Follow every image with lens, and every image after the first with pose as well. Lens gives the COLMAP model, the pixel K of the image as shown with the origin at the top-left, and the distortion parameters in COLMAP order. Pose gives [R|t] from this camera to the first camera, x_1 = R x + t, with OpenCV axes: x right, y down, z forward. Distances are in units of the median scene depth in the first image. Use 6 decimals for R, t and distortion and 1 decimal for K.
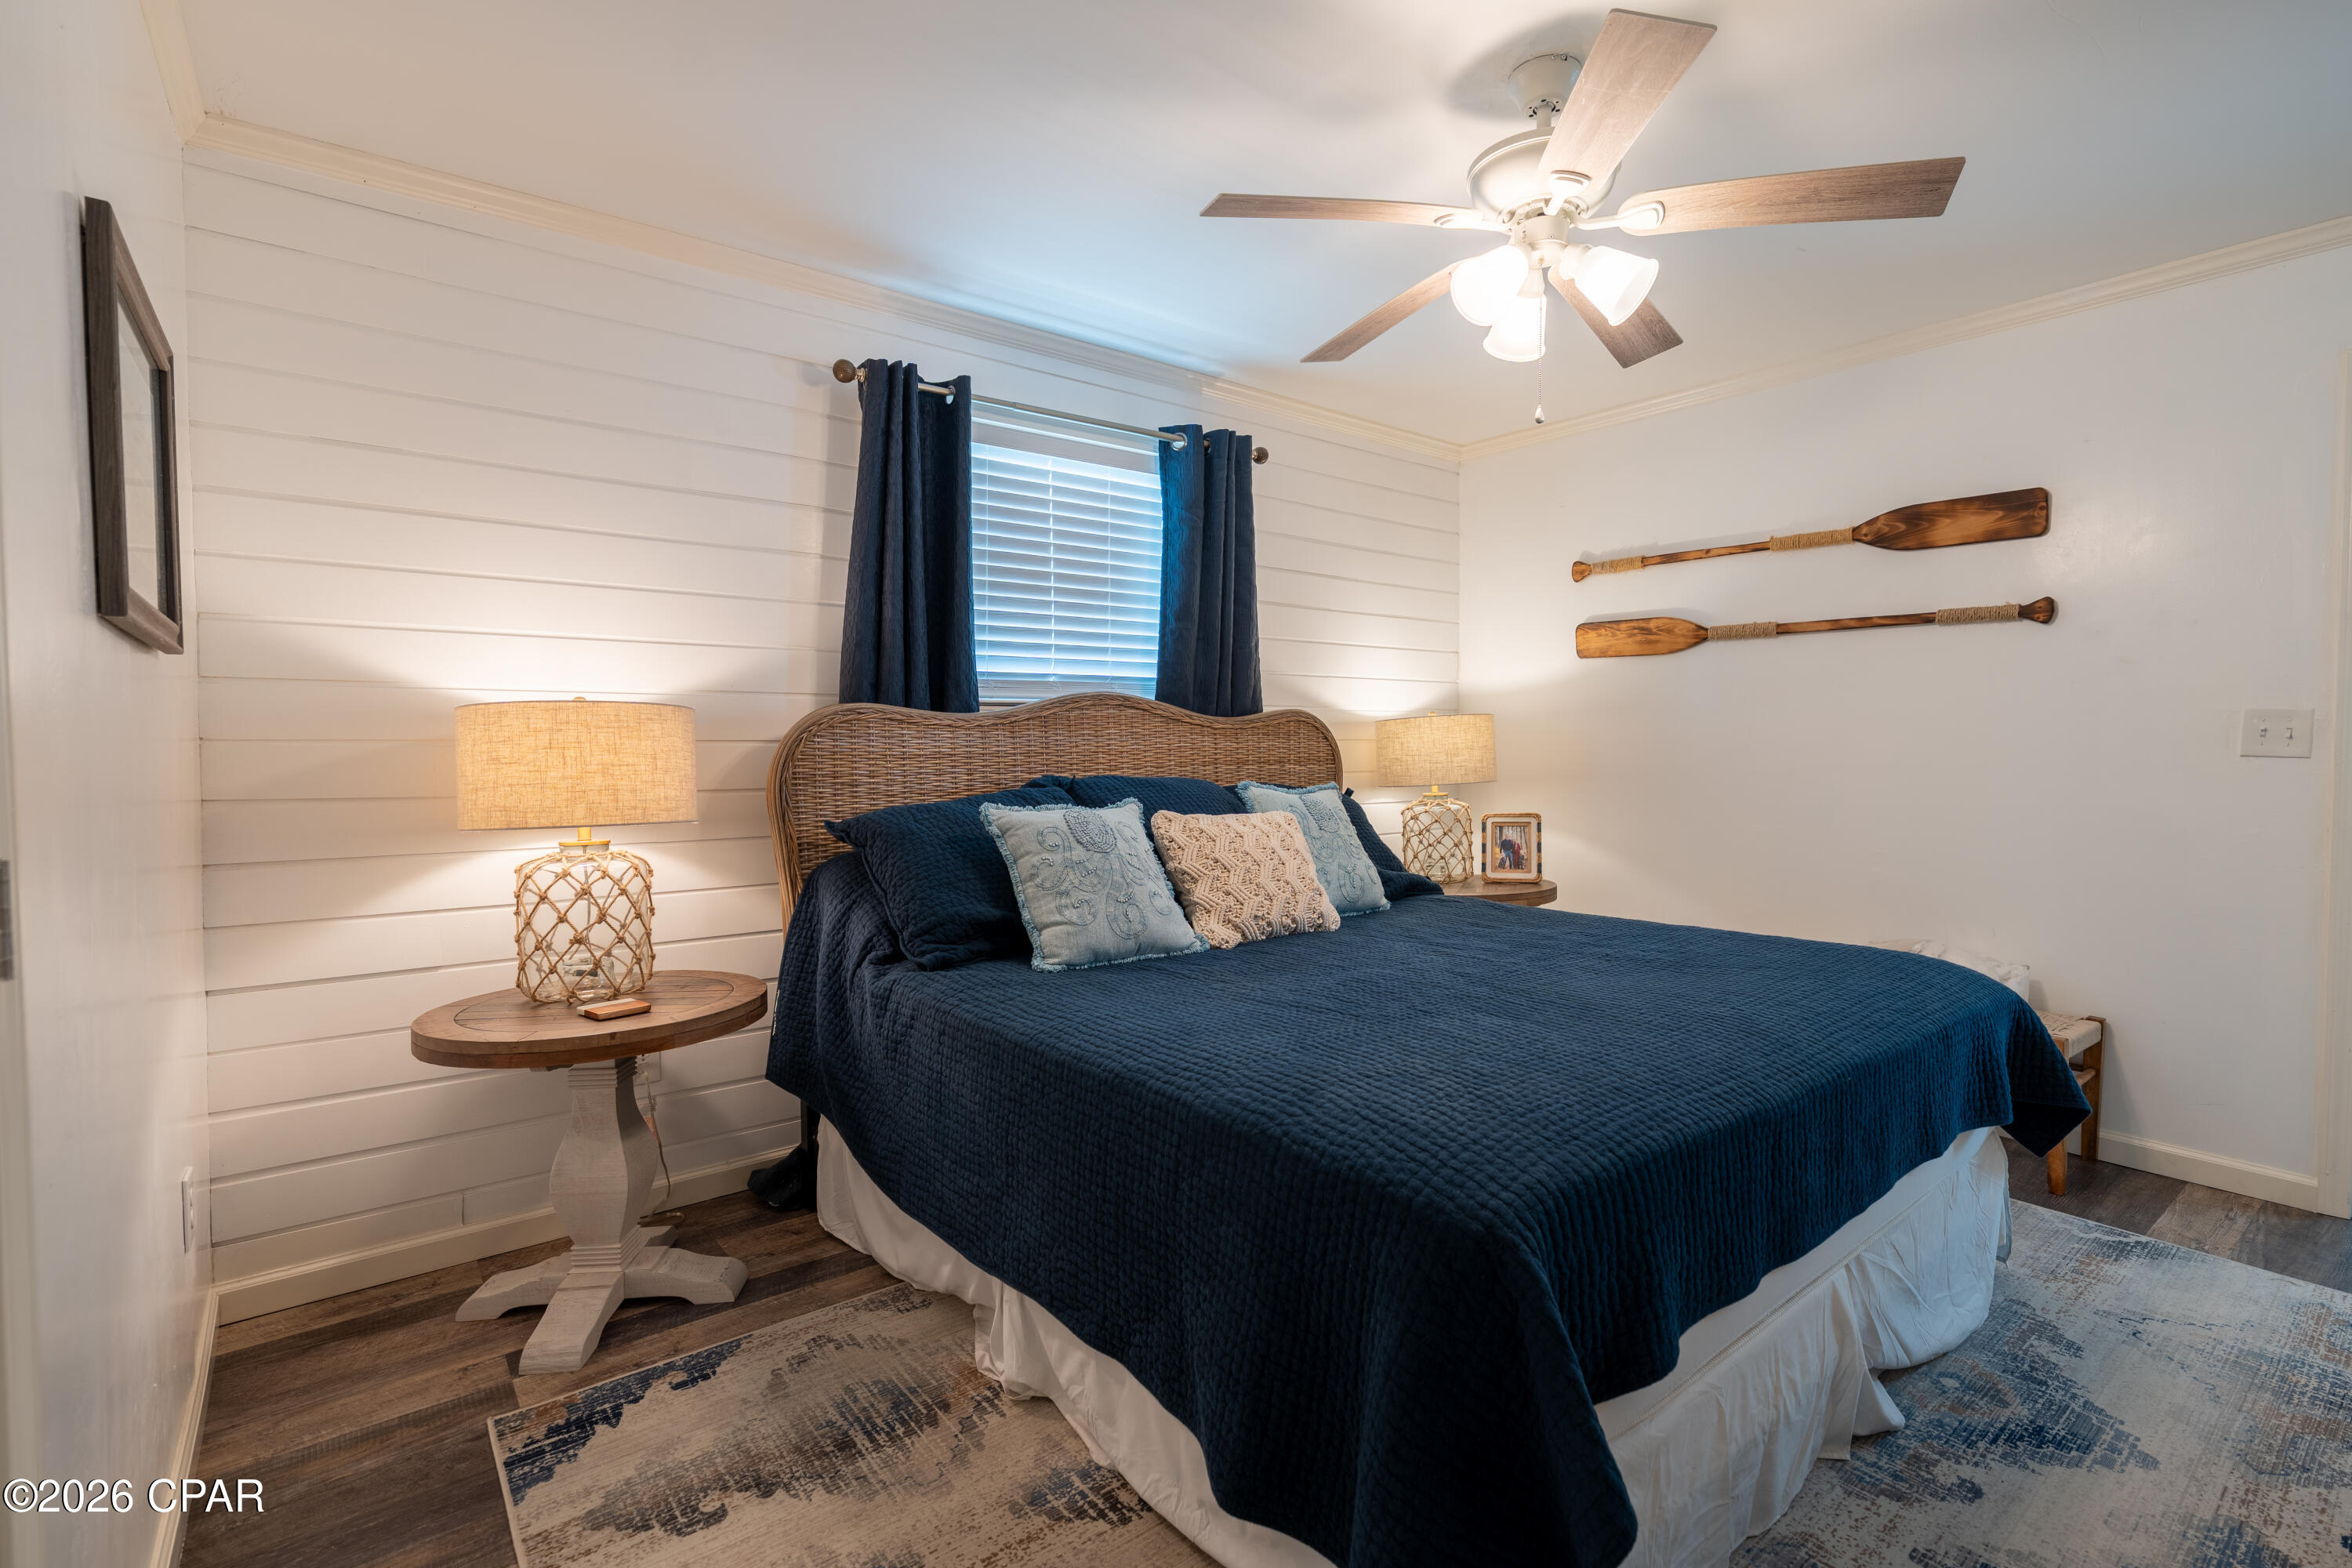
lens RADIAL K [[1088.2, 0, 1176.1], [0, 1088.2, 770.0], [0, 0, 1]] dist [0.002904, 0.000340]
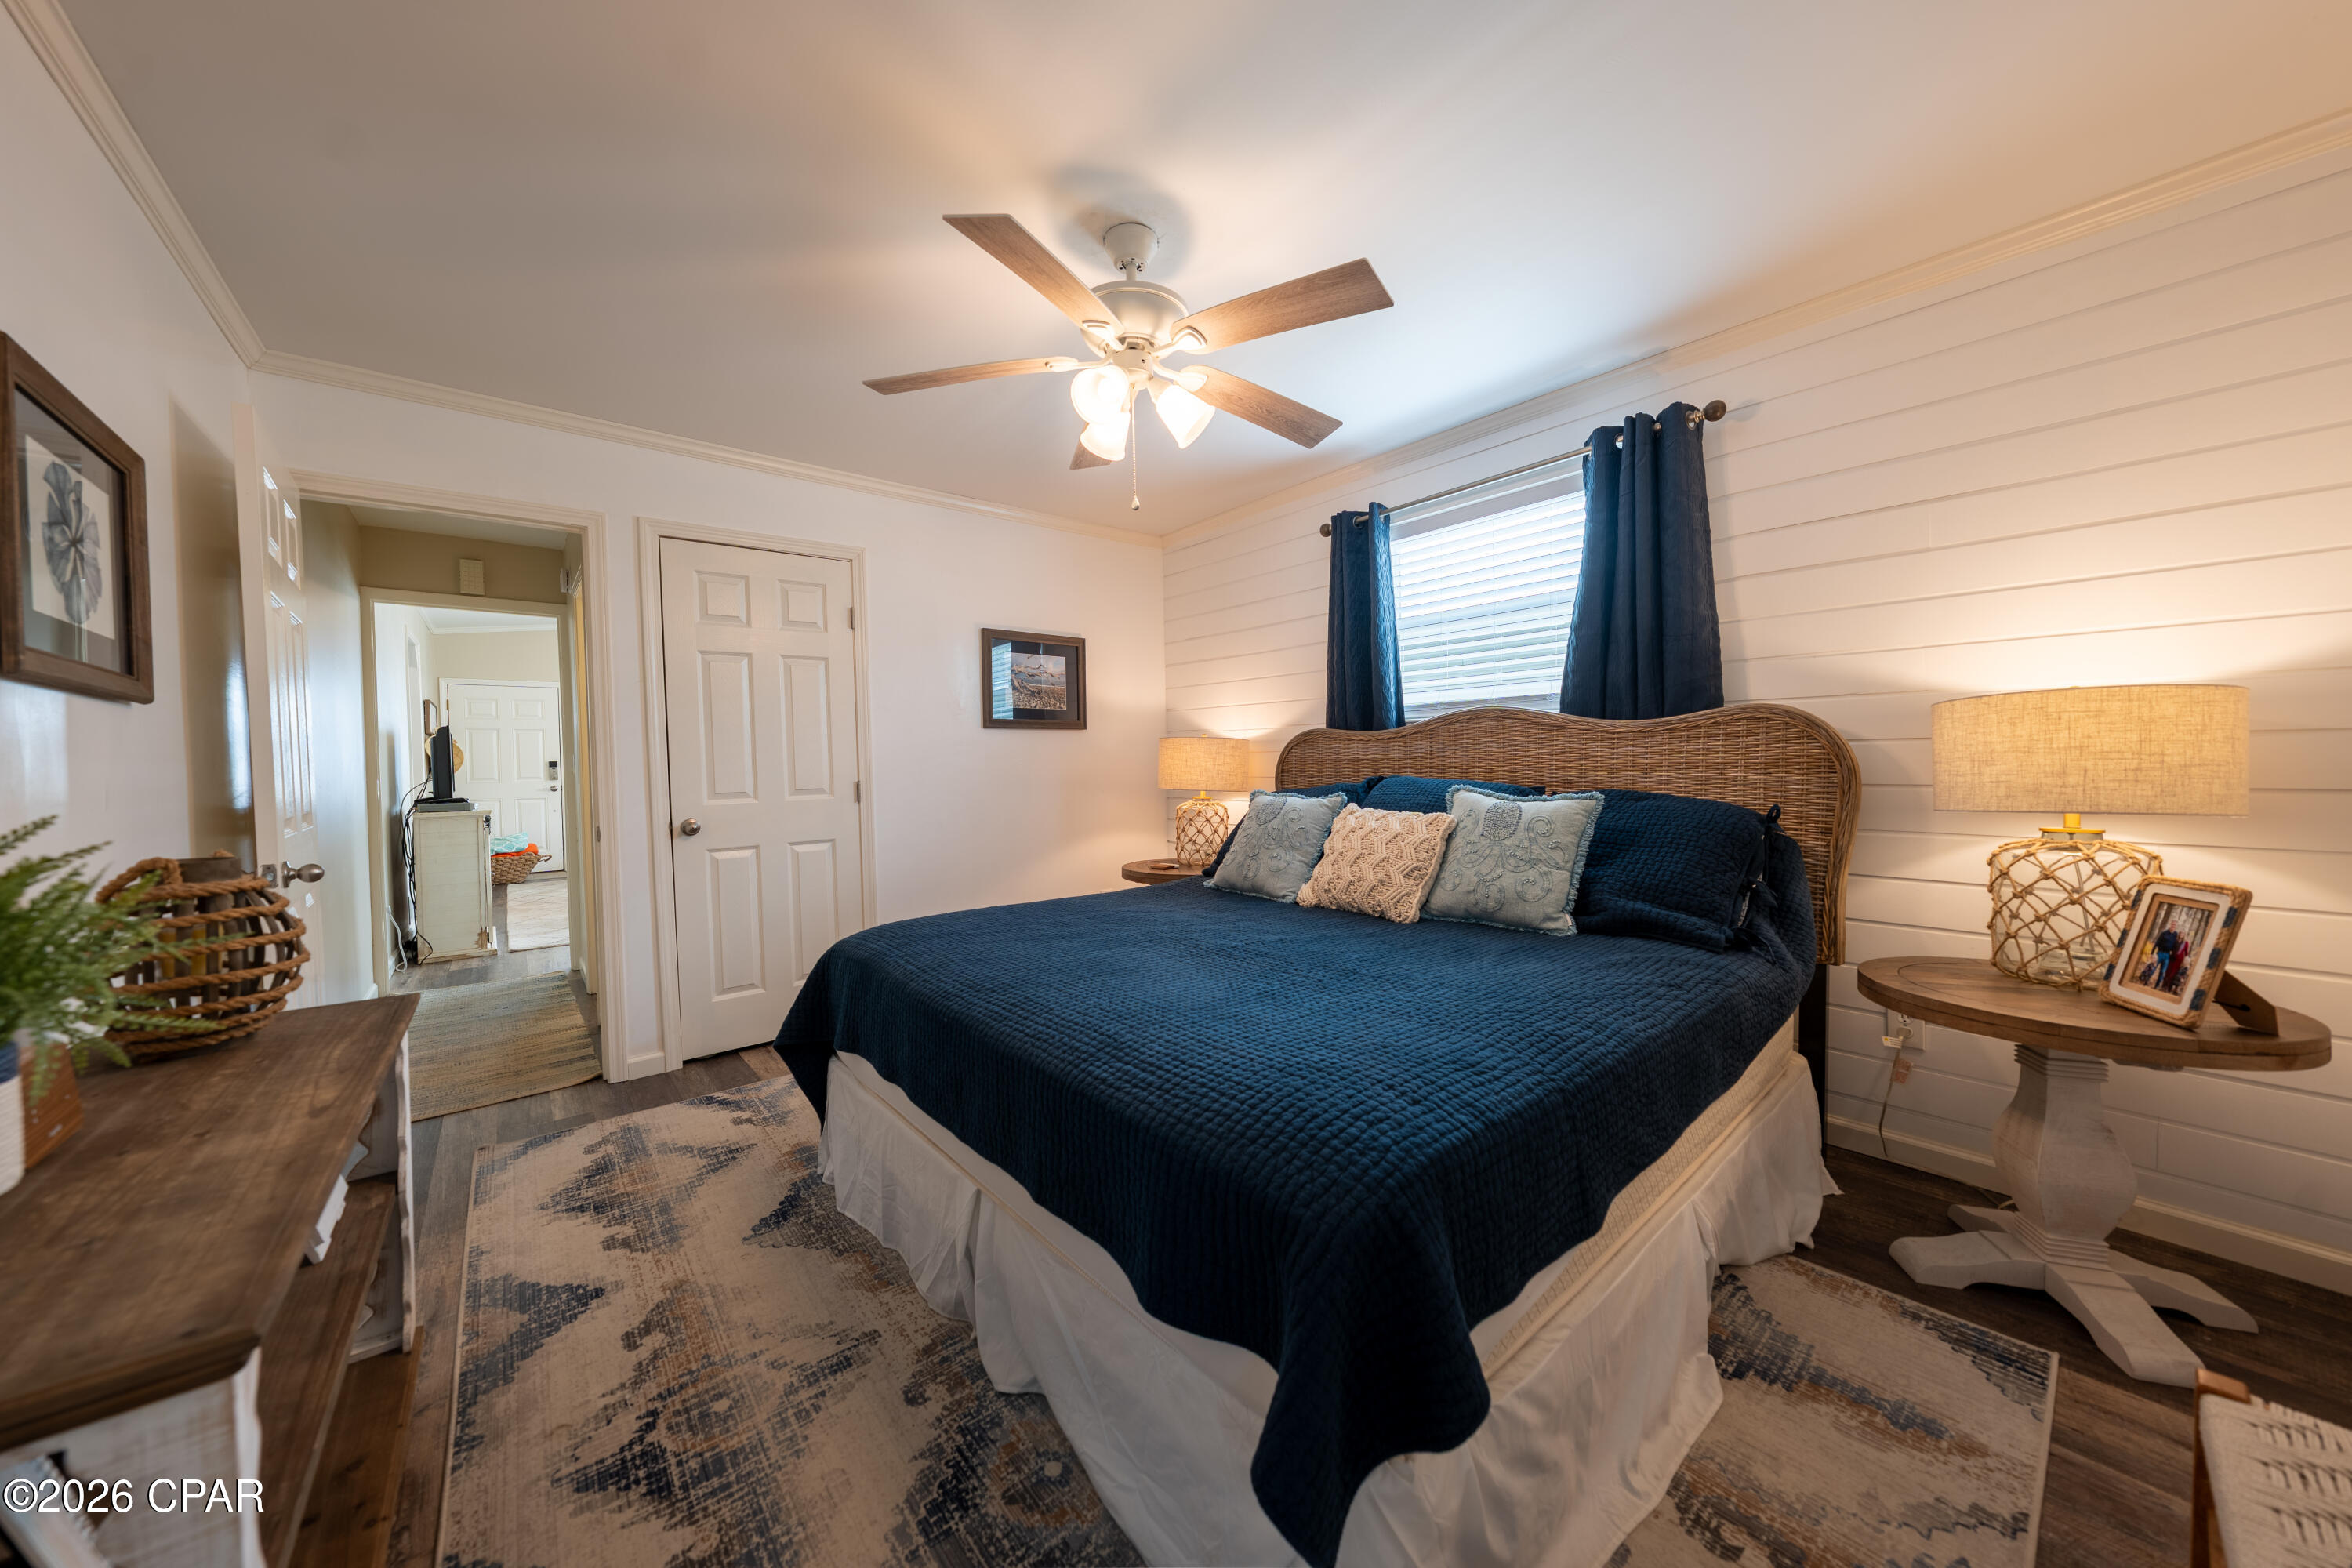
lens RADIAL K [[791.8, 0, 1179.4], [0, 791.8, 778.9], [0, 0, 1]] dist [-0.001530, 0.000194]
pose [[0.032597, 0.036767, -0.998792, 0.778361], [-0.003727, 0.999321, 0.036665, -0.022925], [0.999462, 0.002527, 0.032712, 0.623132]]
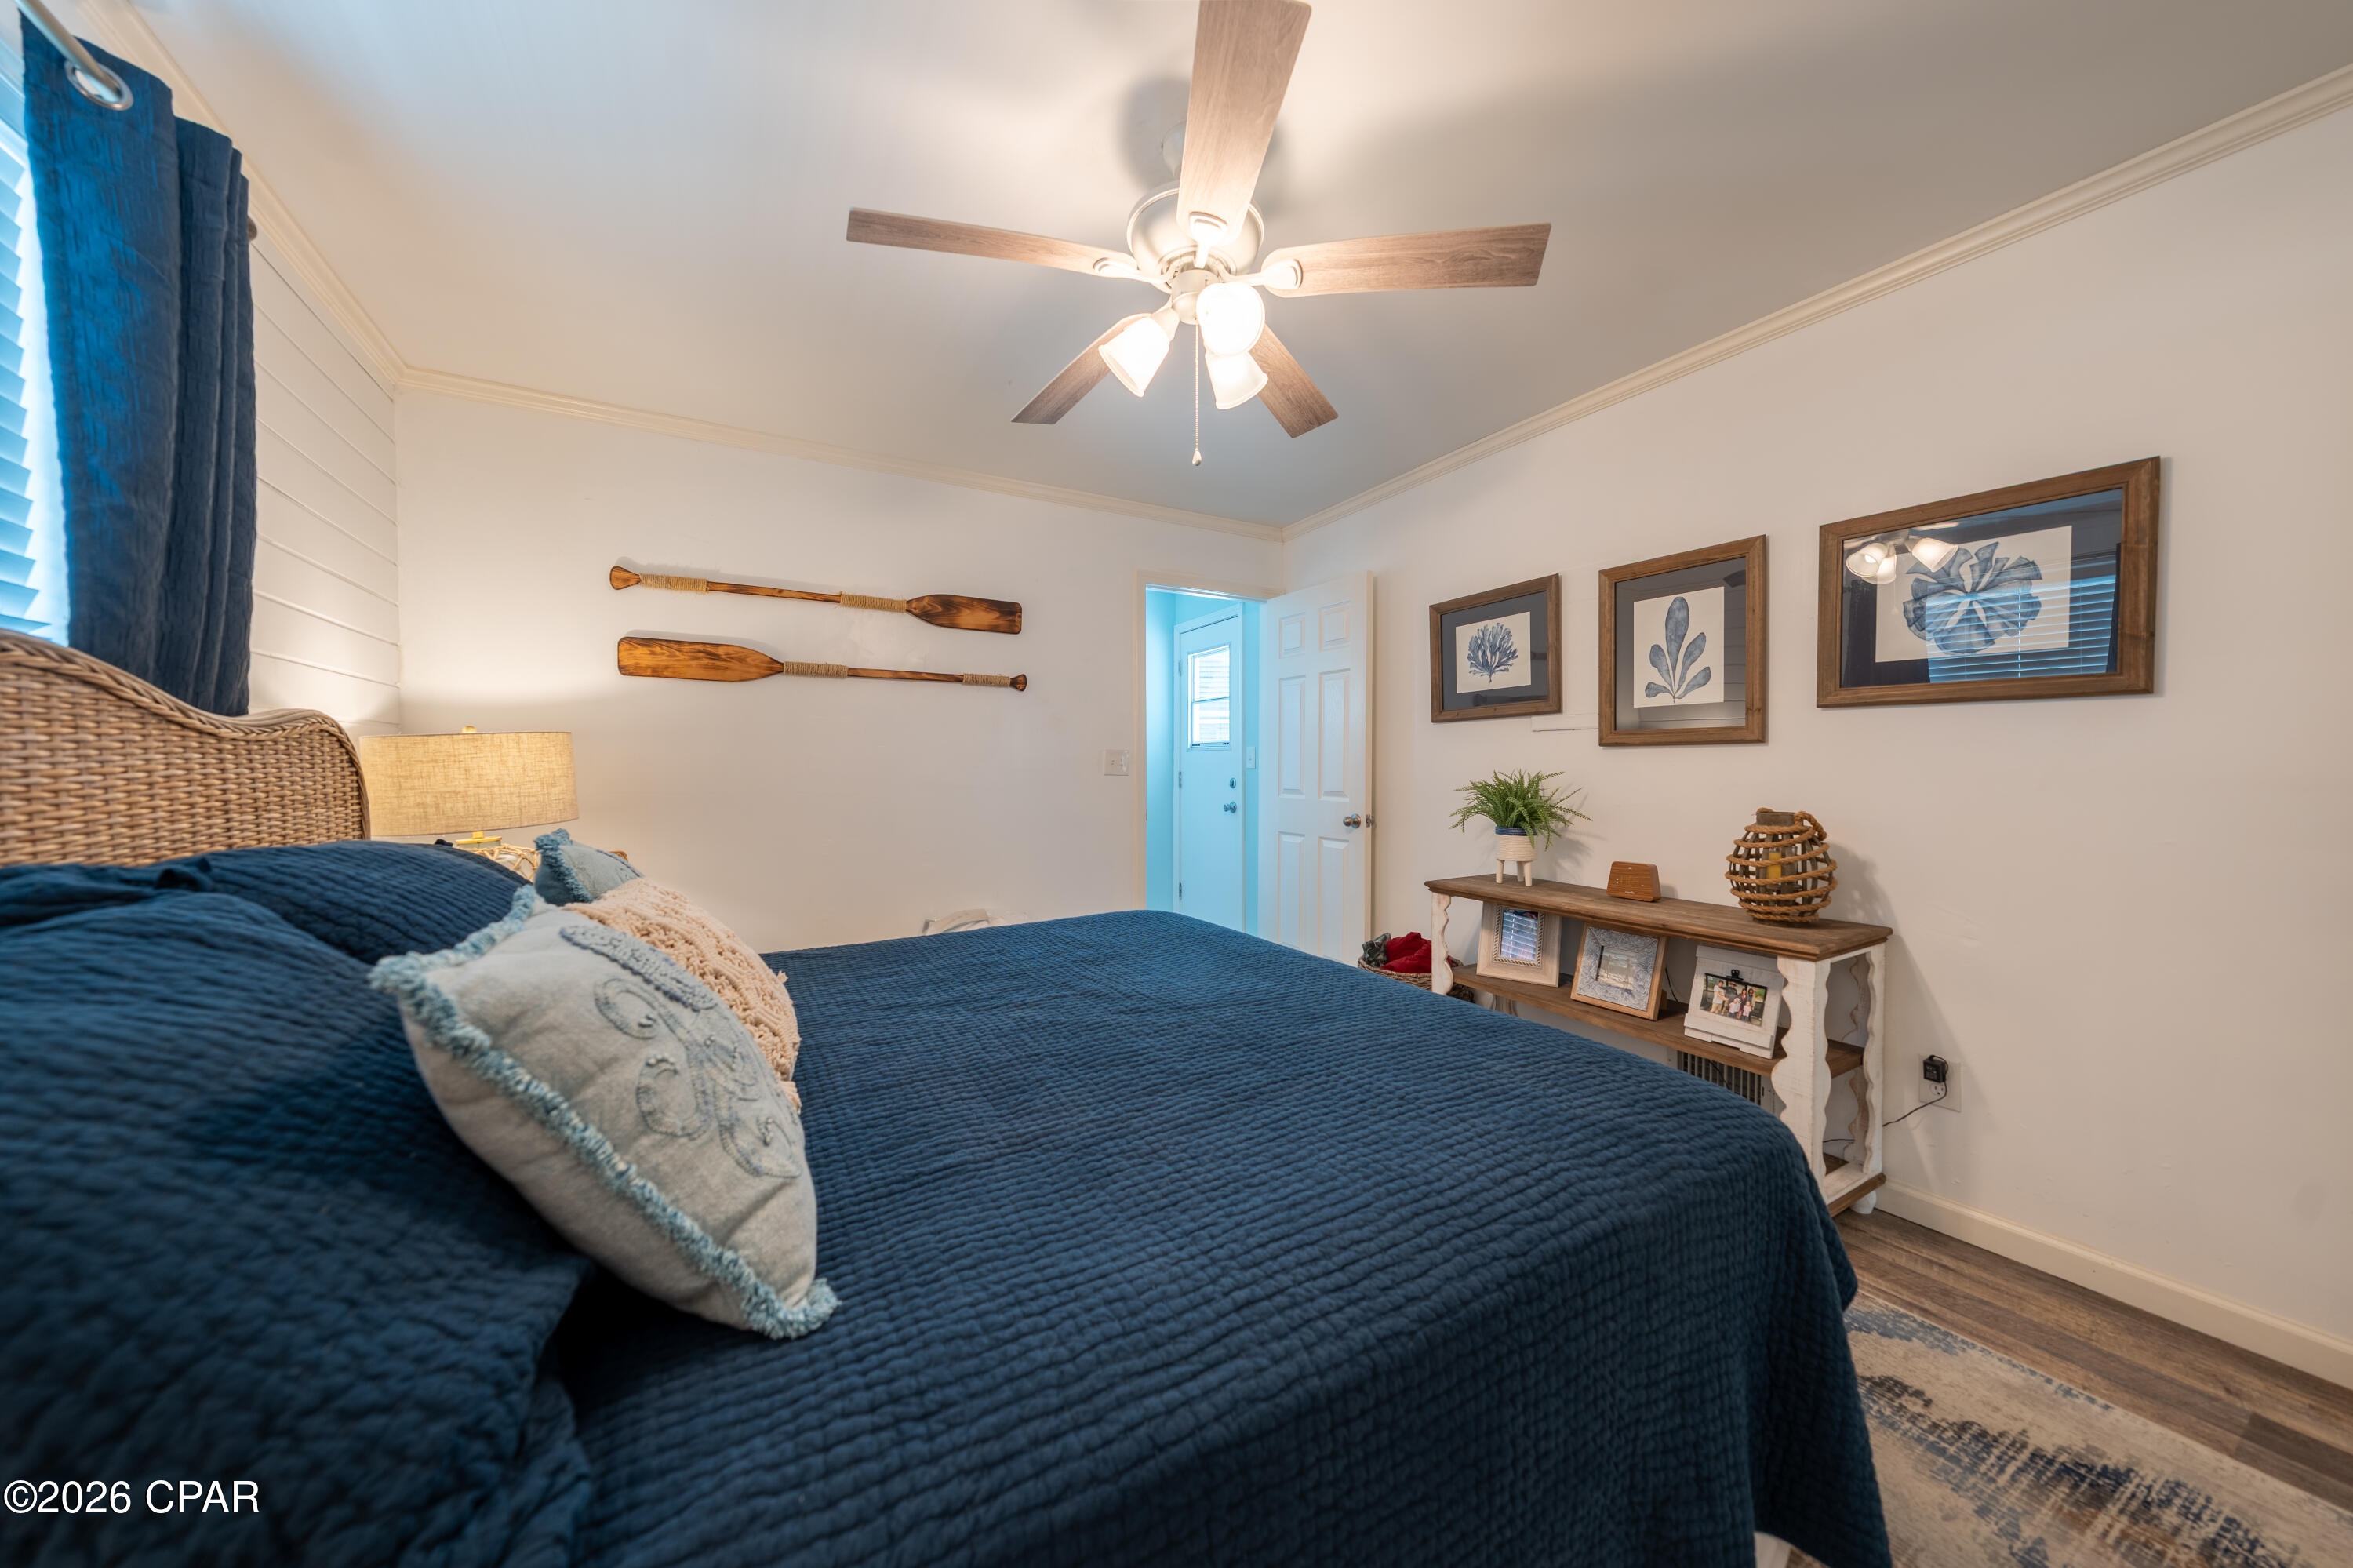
lens RADIAL K [[798.8, 0, 1180.6], [0, 798.8, 778.1], [0, 0, 1]] dist [-0.003699, -0.000267]
pose [[0.142359, -0.012546, 0.989736, -0.272276], [0.026971, 0.999598, 0.008792, -0.012671], [-0.989448, 0.025443, 0.142640, 0.557261]]
